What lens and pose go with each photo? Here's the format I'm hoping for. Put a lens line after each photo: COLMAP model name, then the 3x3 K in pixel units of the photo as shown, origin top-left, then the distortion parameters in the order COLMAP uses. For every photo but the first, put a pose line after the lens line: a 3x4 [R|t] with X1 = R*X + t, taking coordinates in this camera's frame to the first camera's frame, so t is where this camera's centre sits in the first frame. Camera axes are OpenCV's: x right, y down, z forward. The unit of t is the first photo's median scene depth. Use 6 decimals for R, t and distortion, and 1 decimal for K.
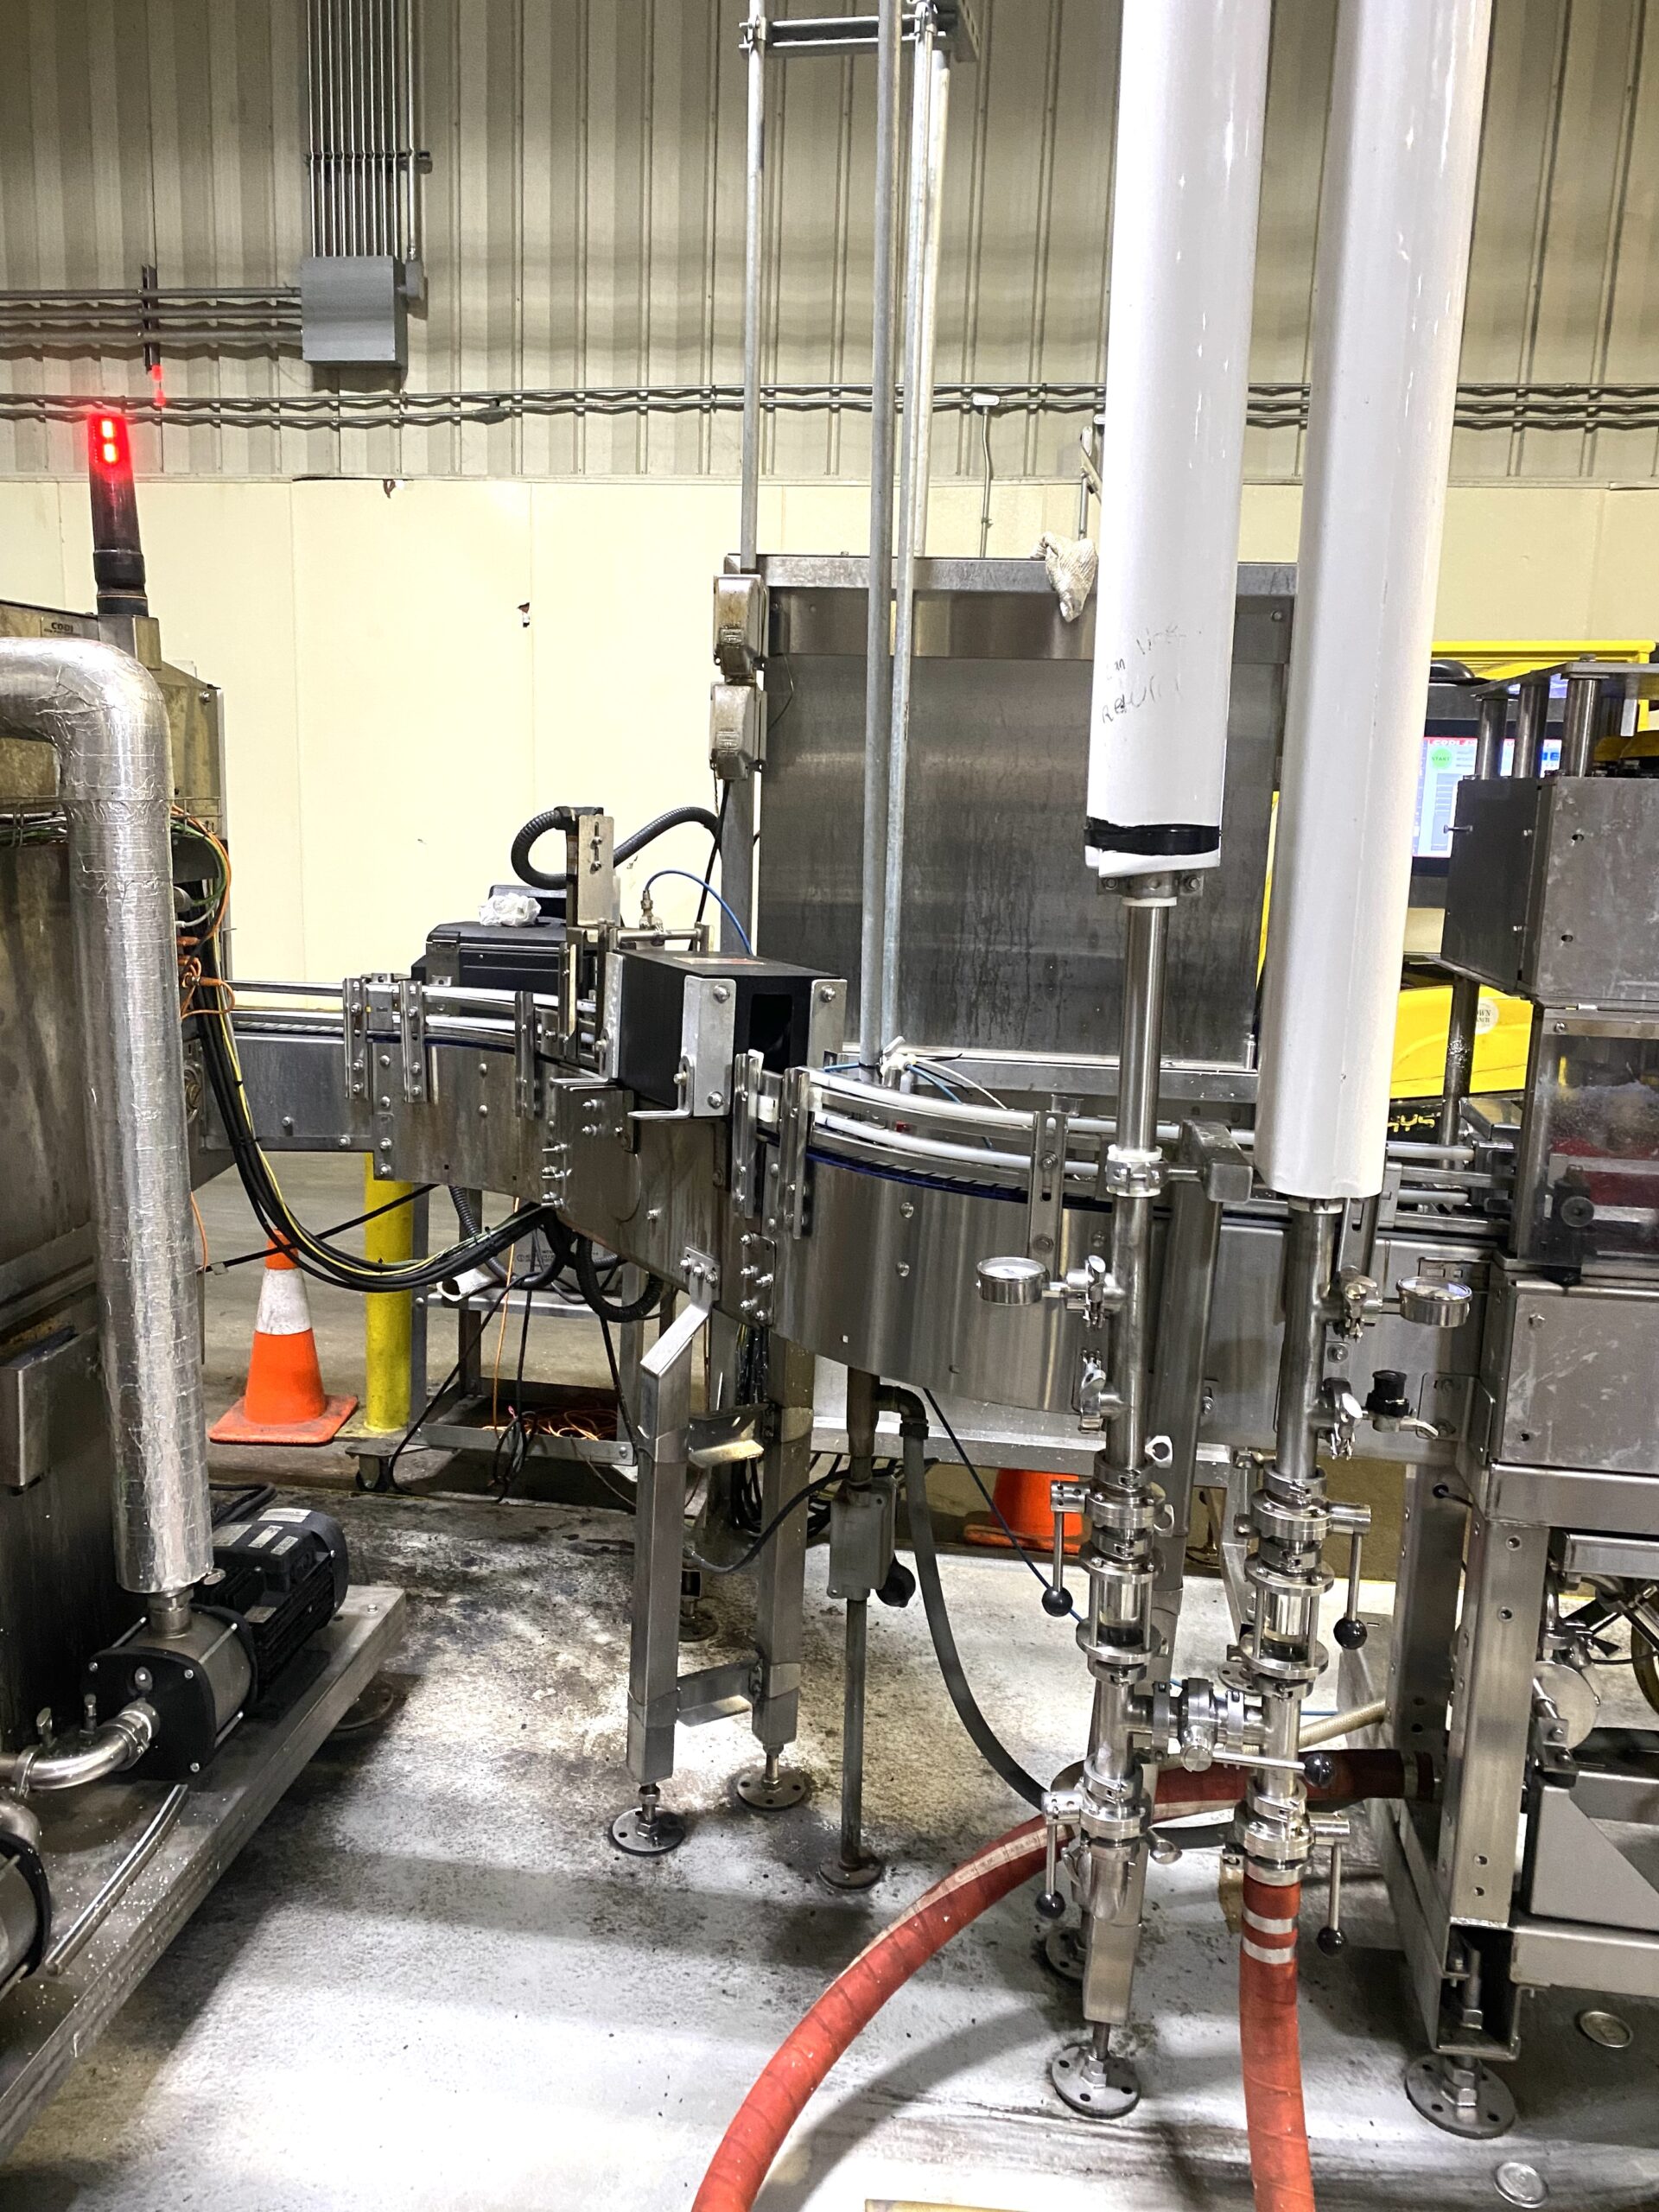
lens RADIAL K [[1685.2, 0, 812.0], [0, 1685.2, 1105.3], [0, 0, 1]] dist [0.011502, -0.004393]
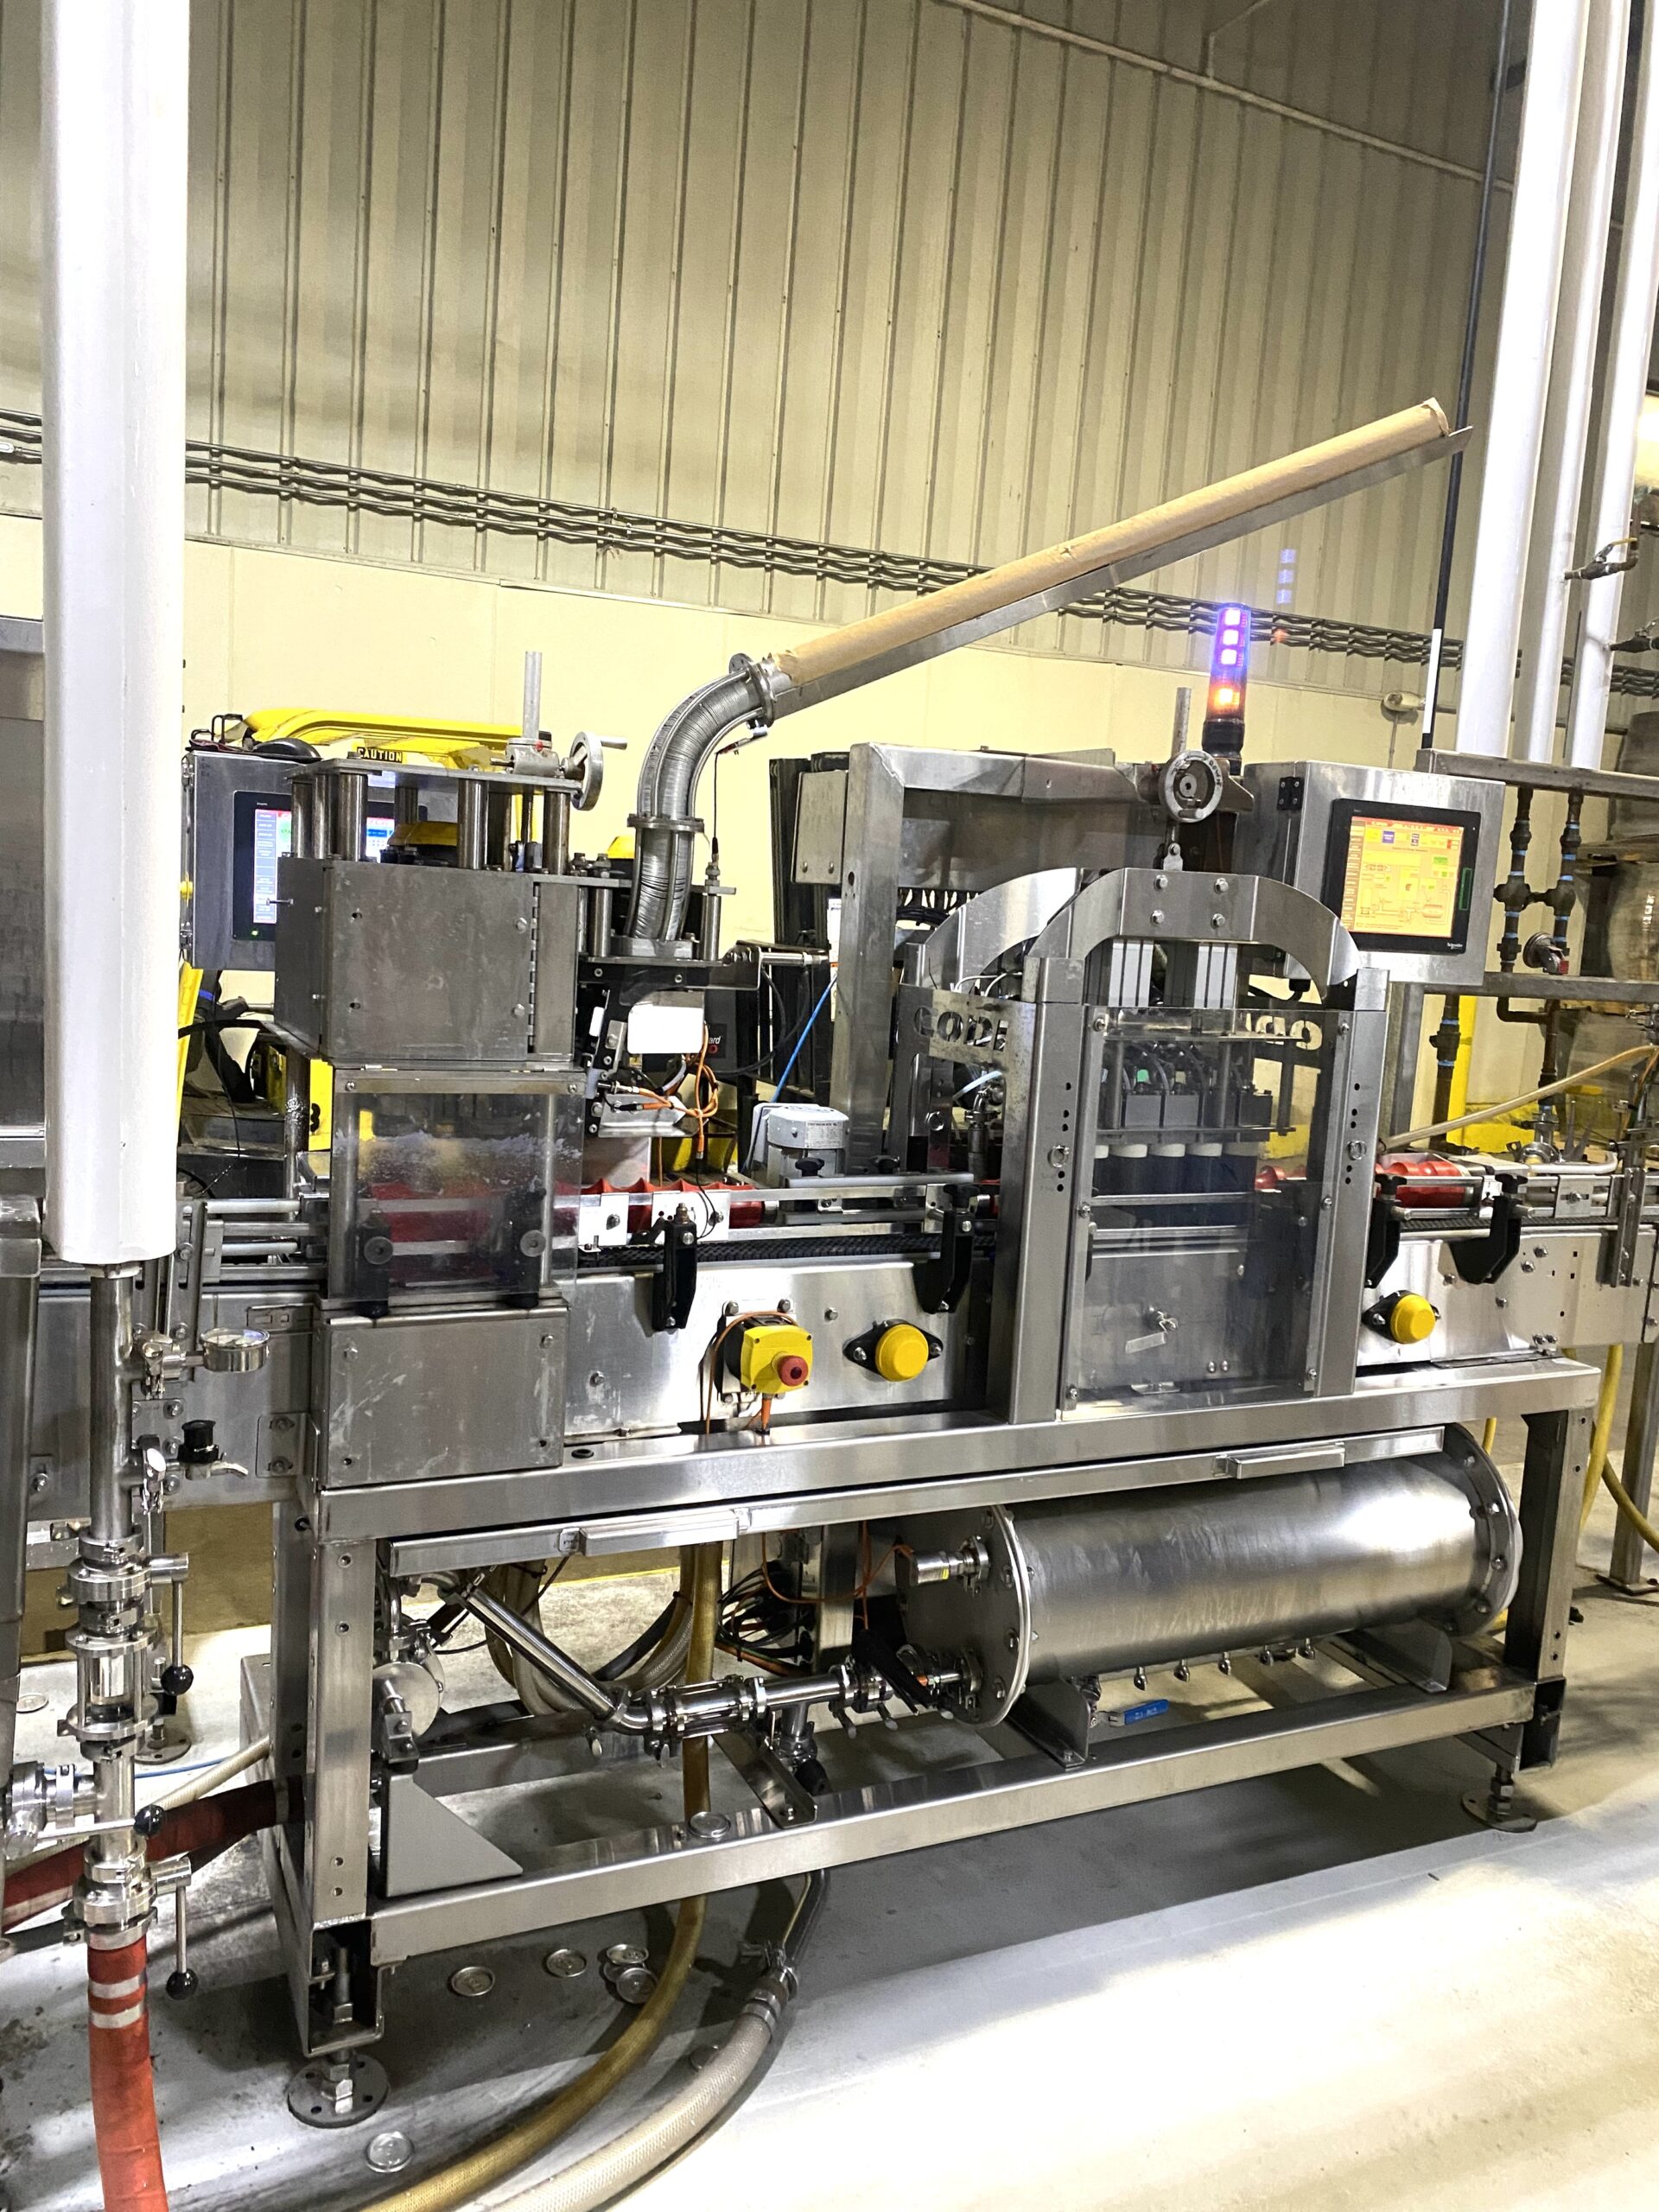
lens RADIAL K [[1685.2, 0, 812.0], [0, 1685.2, 1105.3], [0, 0, 1]] dist [0.011502, -0.004393]
pose [[0.834497, -0.046862, 0.549016, 0.080542], [0.062848, 0.997969, -0.010345, -0.002997], [-0.547416, 0.043137, 0.835748, -0.082333]]
